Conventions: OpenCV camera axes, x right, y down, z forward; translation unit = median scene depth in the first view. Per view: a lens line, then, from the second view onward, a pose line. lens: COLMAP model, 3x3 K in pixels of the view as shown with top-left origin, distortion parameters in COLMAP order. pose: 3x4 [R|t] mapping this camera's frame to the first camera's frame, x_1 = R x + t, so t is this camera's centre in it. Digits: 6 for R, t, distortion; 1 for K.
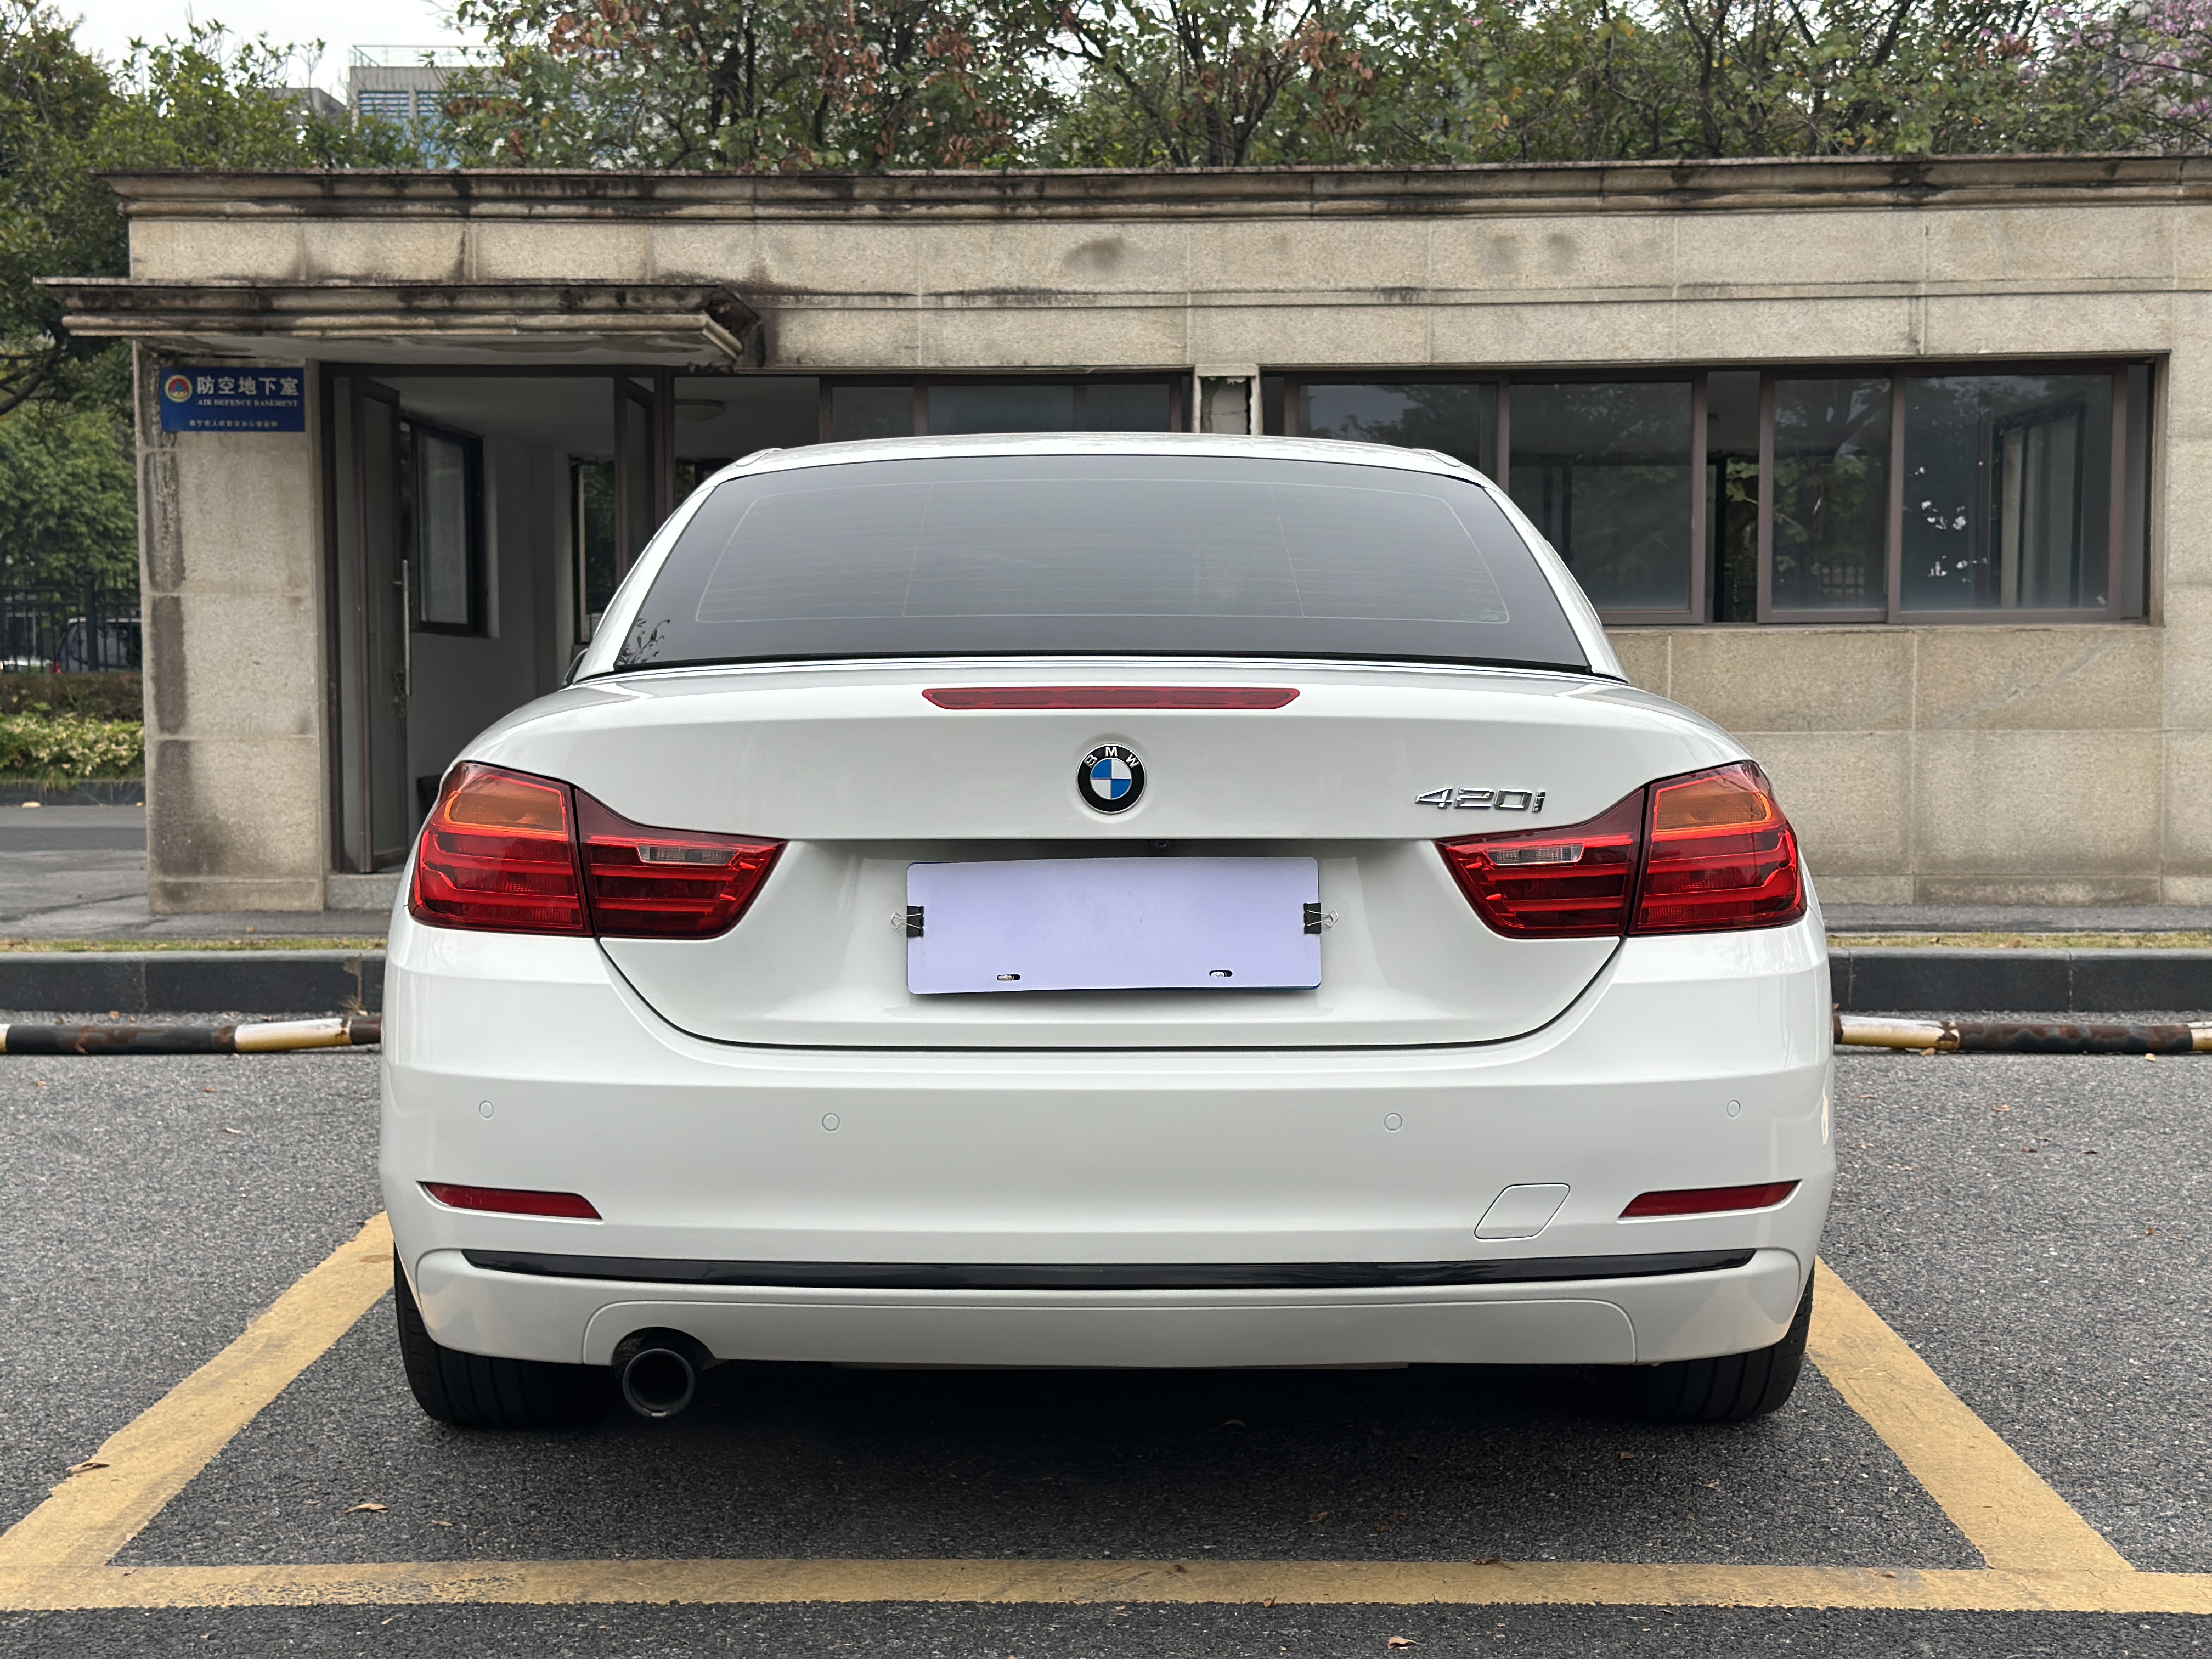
lens RADIAL K [[3064.1, 0, 1104.1], [0, 3064.1, 845.4], [0, 0, 1]] dist [0.227285, -0.526296]
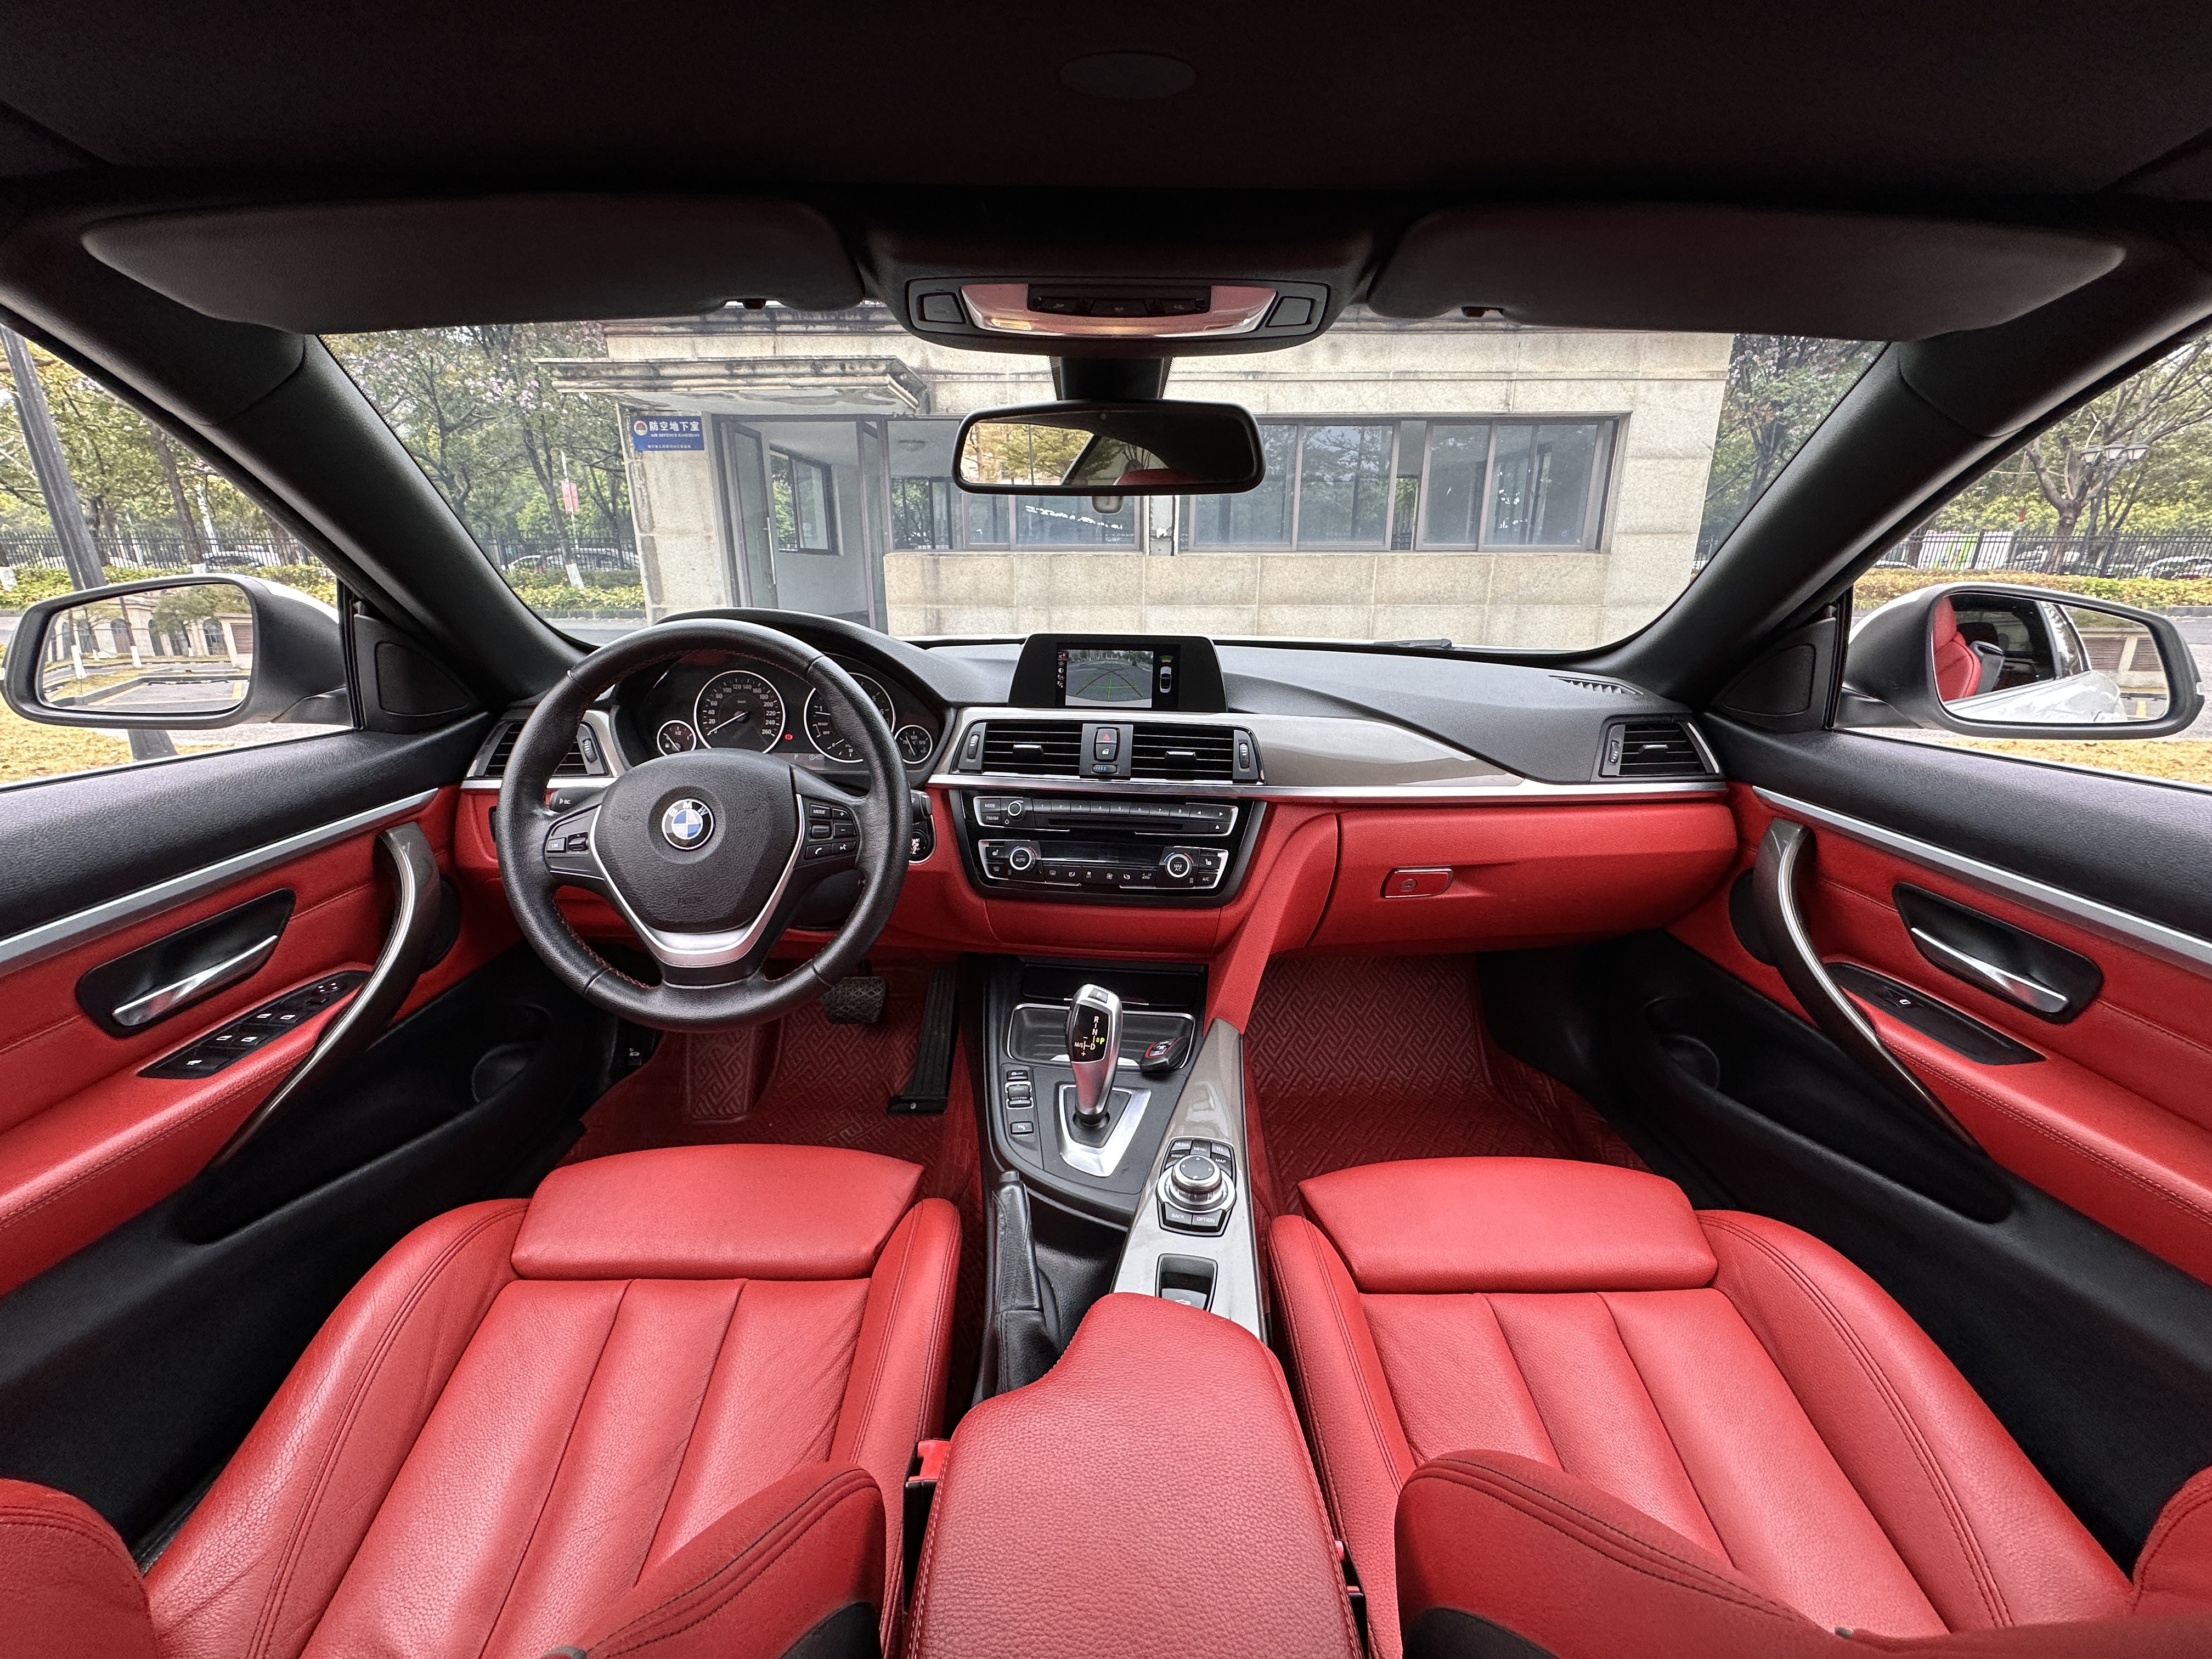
lens RADIAL K [[877.9, 0, 1106.0], [0, 877.9, 829.5], [0, 0, 1]] dist [-0.009046, 0.000170]
pose [[0.999957, -0.000147, 0.009273, -0.002448], [-0.002029, 0.972195, 0.234166, -0.027857], [-0.009049, -0.234174, 0.972153, 0.394218]]
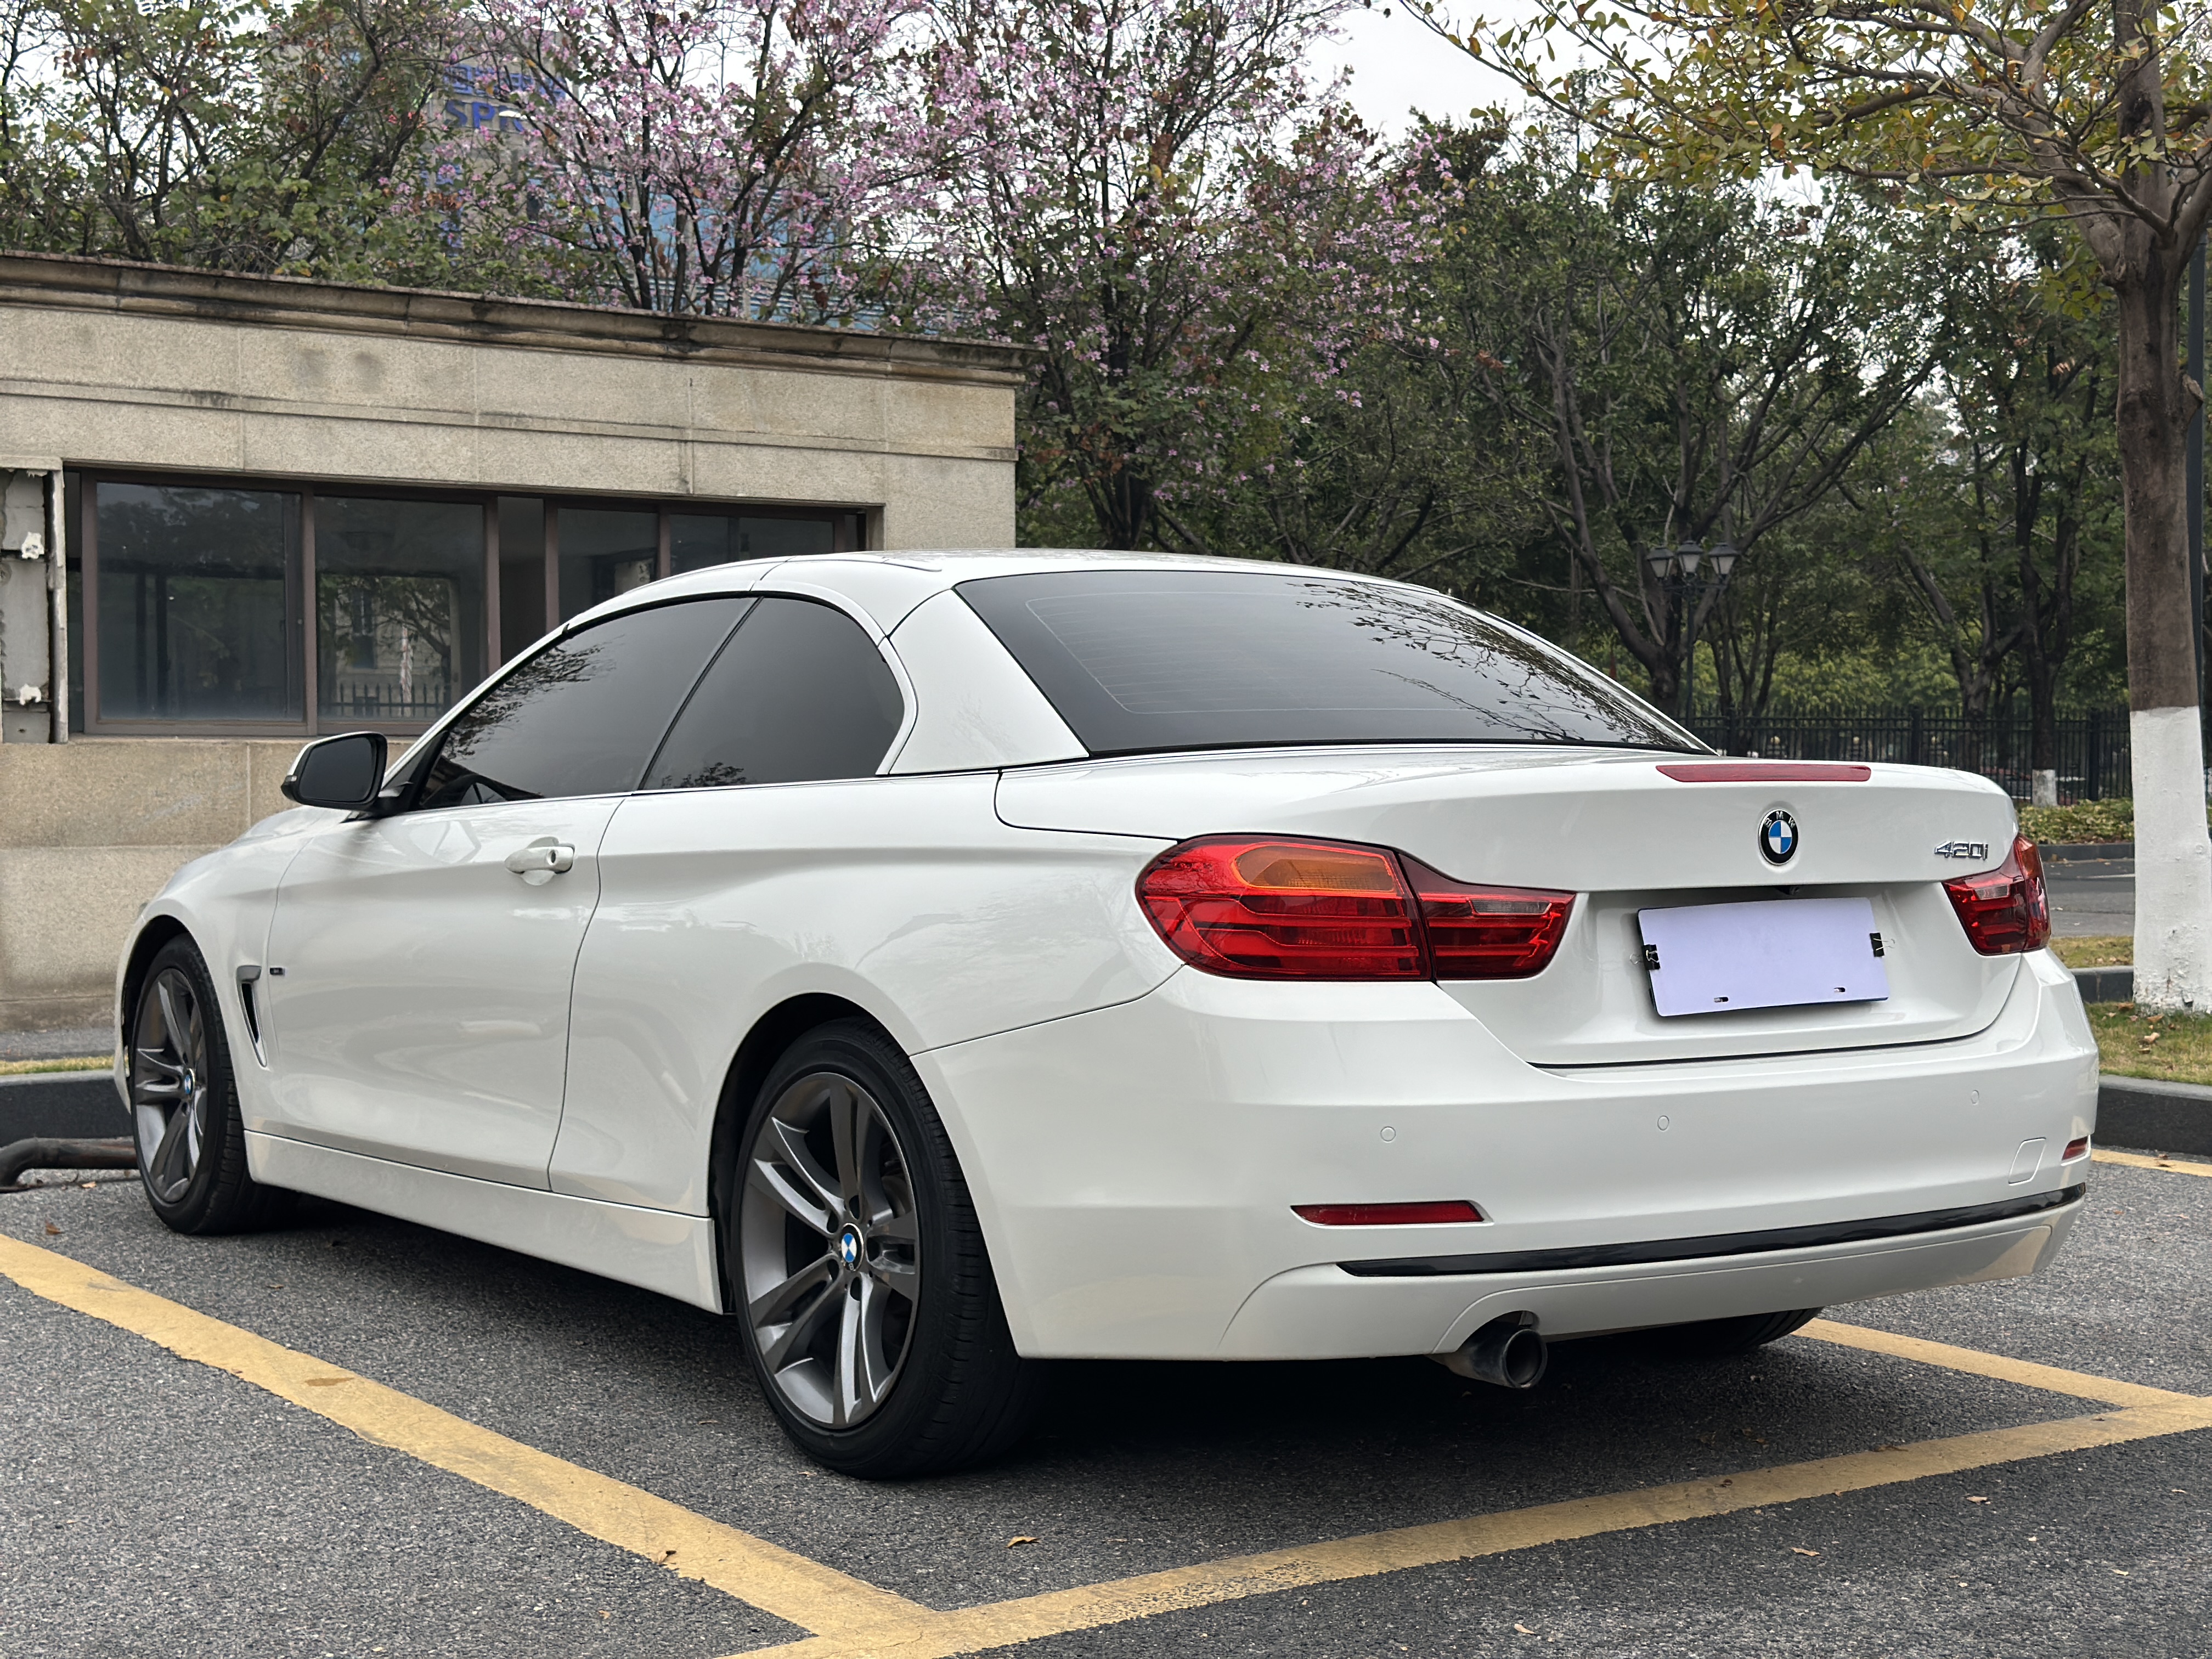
lens RADIAL K [[3057.4, 0, 1104.3], [0, 3057.4, 835.9], [0, 0, 1]] dist [0.235508, -0.558150]
pose [[0.822716, -0.012270, 0.568321, -0.235445], [0.036345, 0.998857, -0.031048, 0.001662], [-0.567290, 0.046199, 0.822221, 0.031709]]
